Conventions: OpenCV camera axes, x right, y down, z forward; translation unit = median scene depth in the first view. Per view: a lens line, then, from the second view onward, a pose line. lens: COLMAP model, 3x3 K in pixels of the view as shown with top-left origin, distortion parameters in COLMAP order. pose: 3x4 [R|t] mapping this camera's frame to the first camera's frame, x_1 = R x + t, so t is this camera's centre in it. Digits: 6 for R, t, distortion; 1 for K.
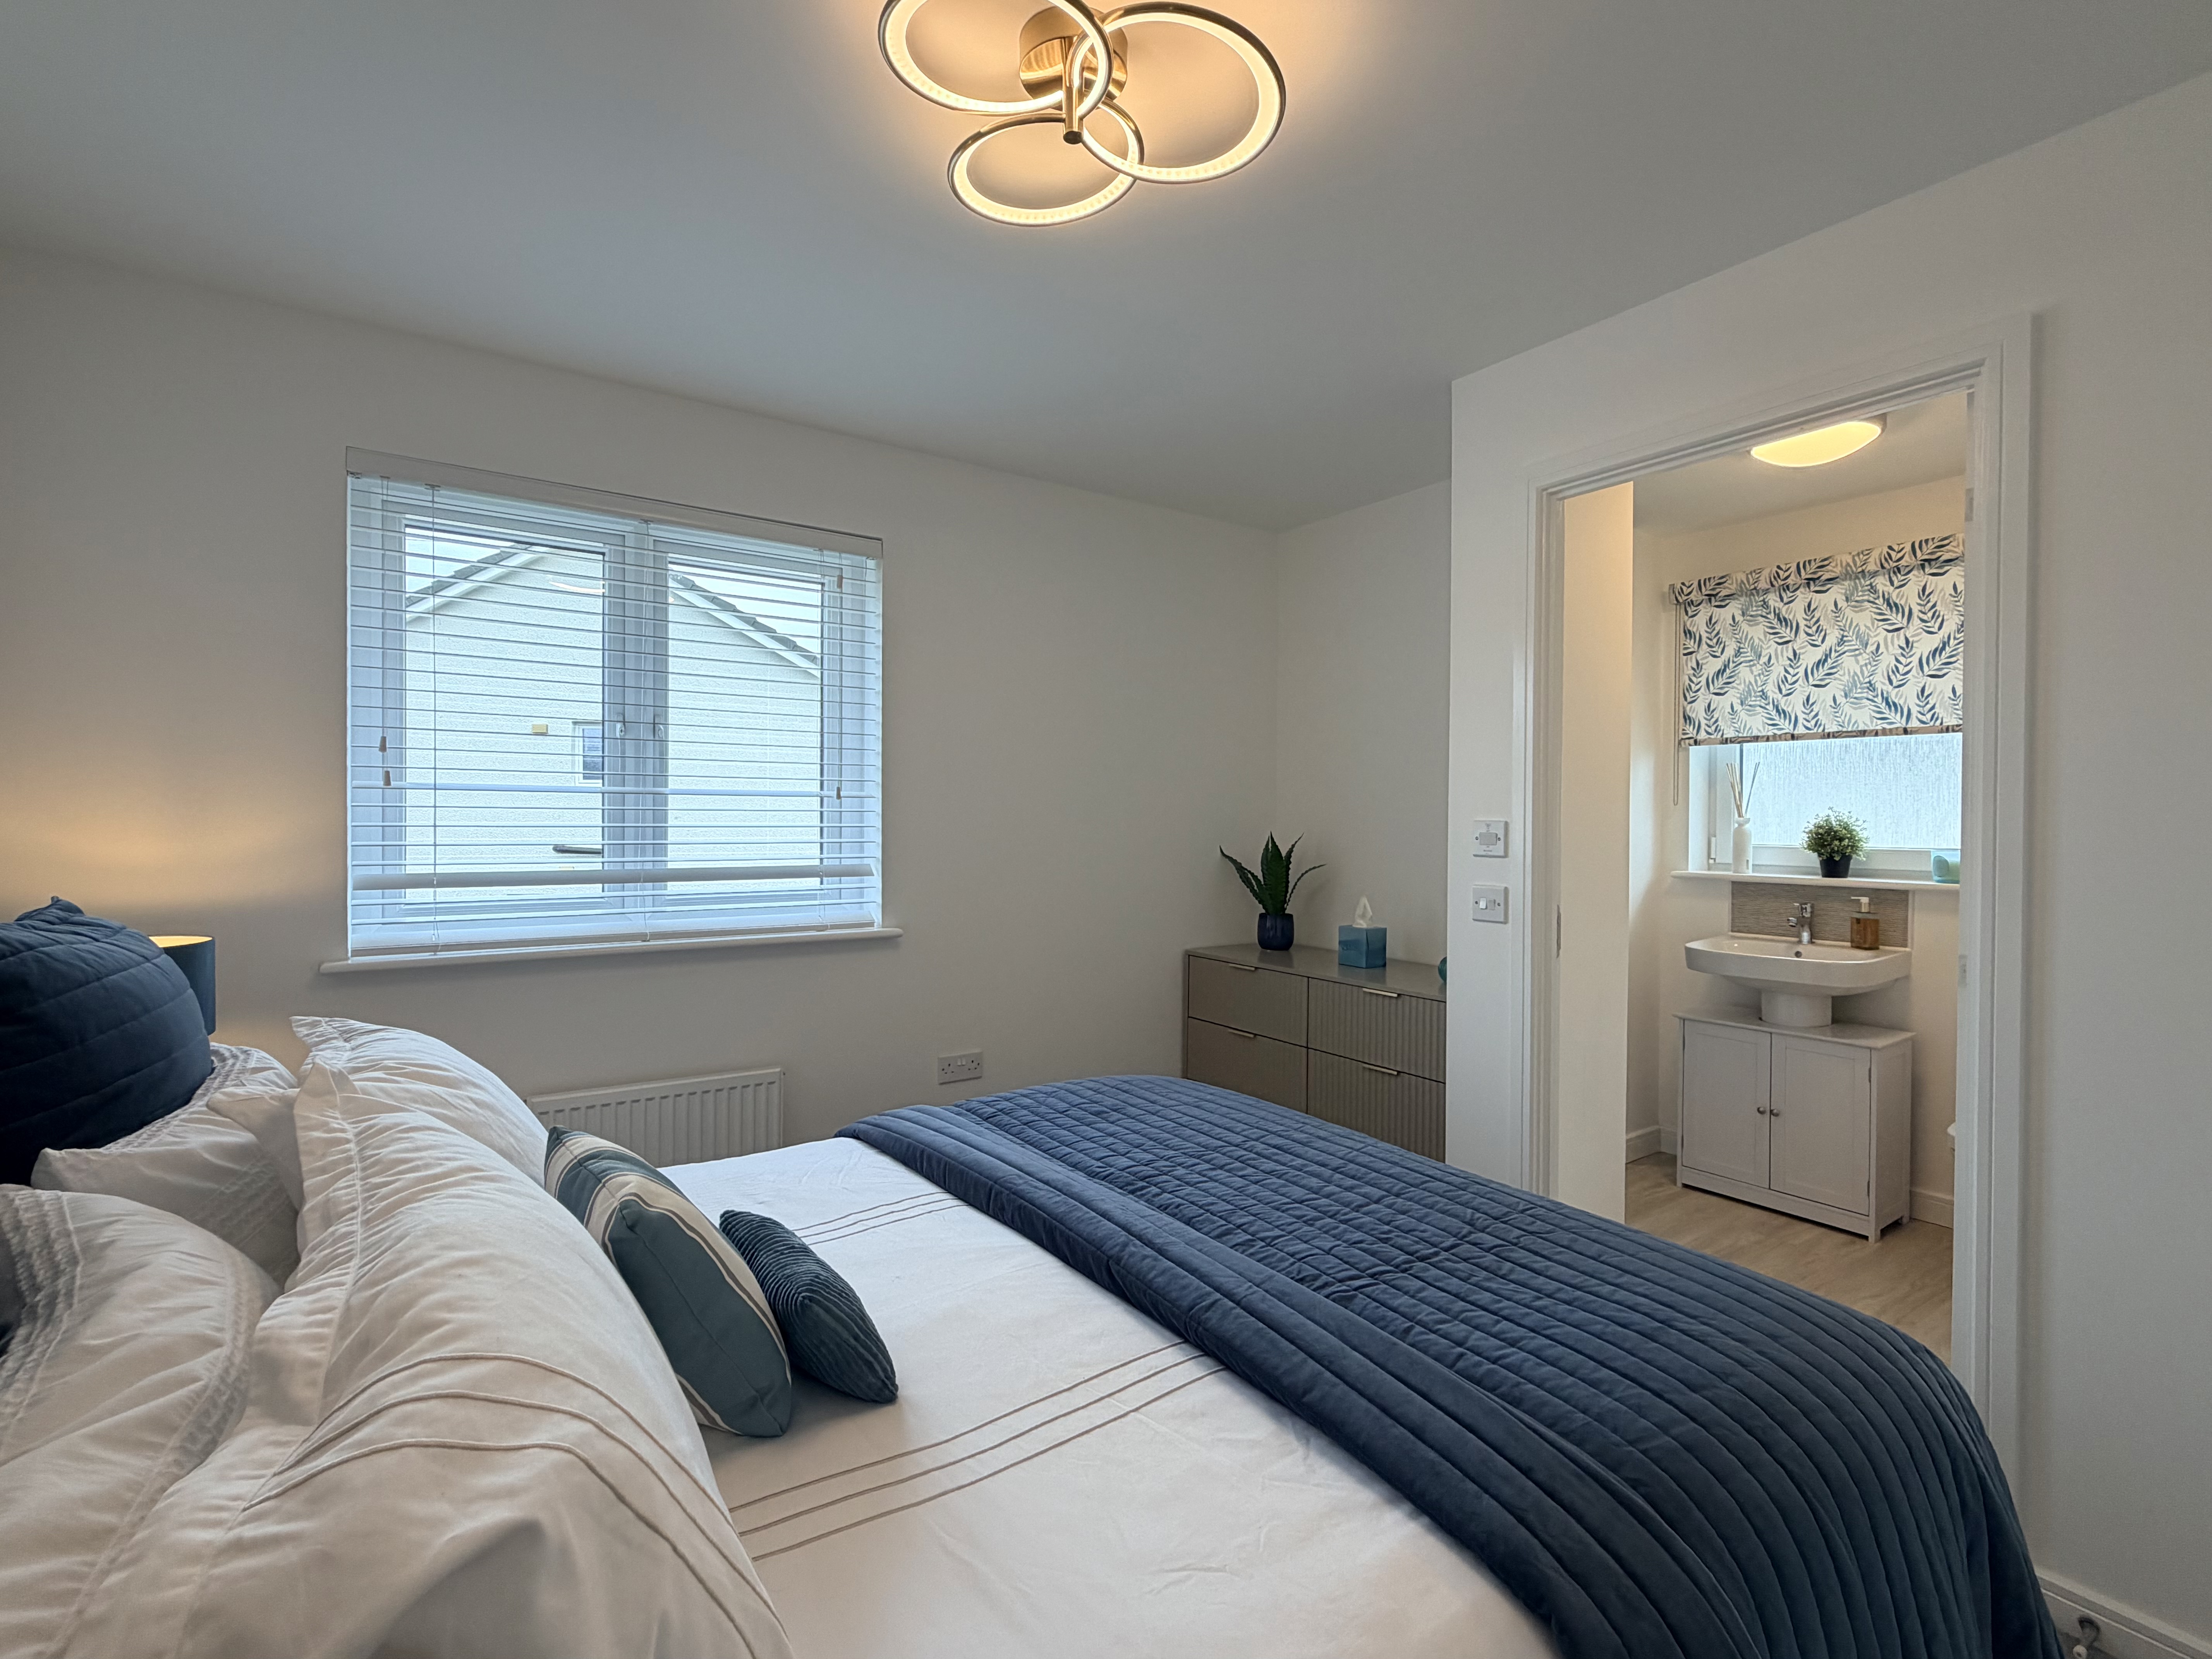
lens RADIAL K [[1000.9, 0, 1106.0], [0, 1000.9, 829.5], [0, 0, 1]] dist [-0.002298, -0.000776]
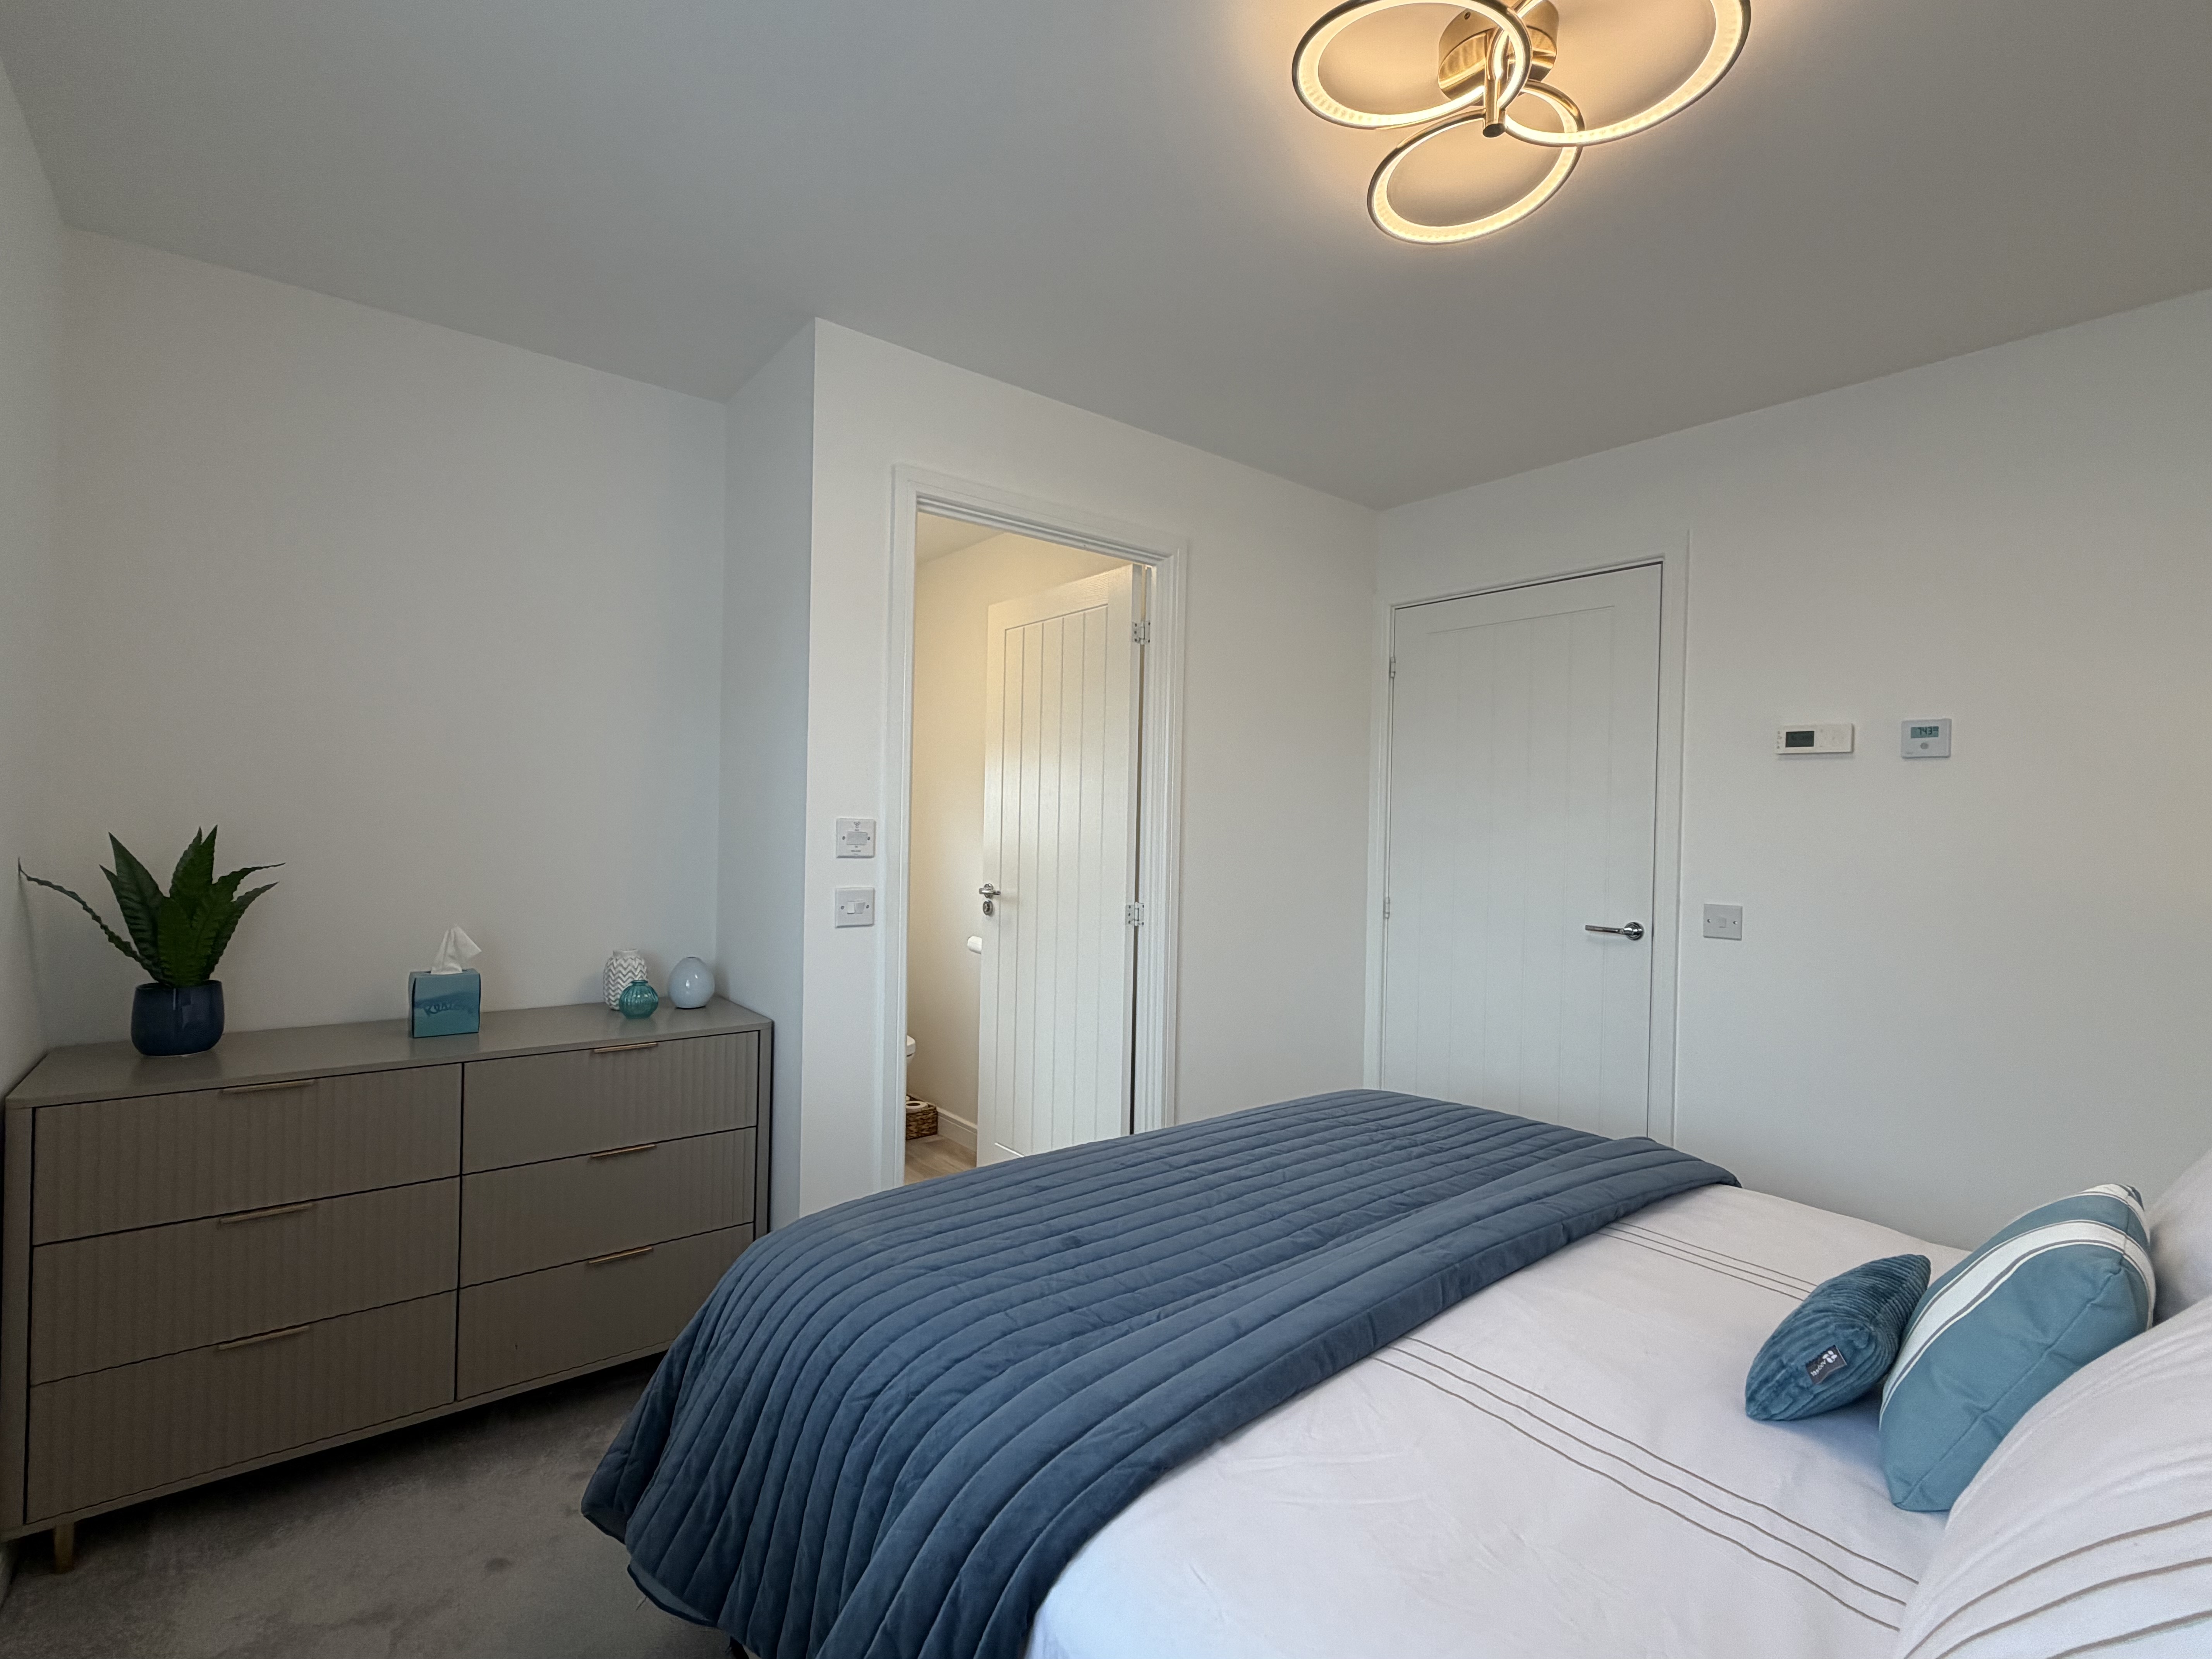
lens RADIAL K [[1000.9, 0, 1106.0], [0, 1000.9, 829.5], [0, 0, 1]] dist [-0.002298, -0.000776]
pose [[-0.074157, -0.001286, 0.997246, -1.449660], [-0.015985, 0.999872, 0.000100, -0.008529], [-0.997118, -0.015933, -0.074168, 2.135048]]
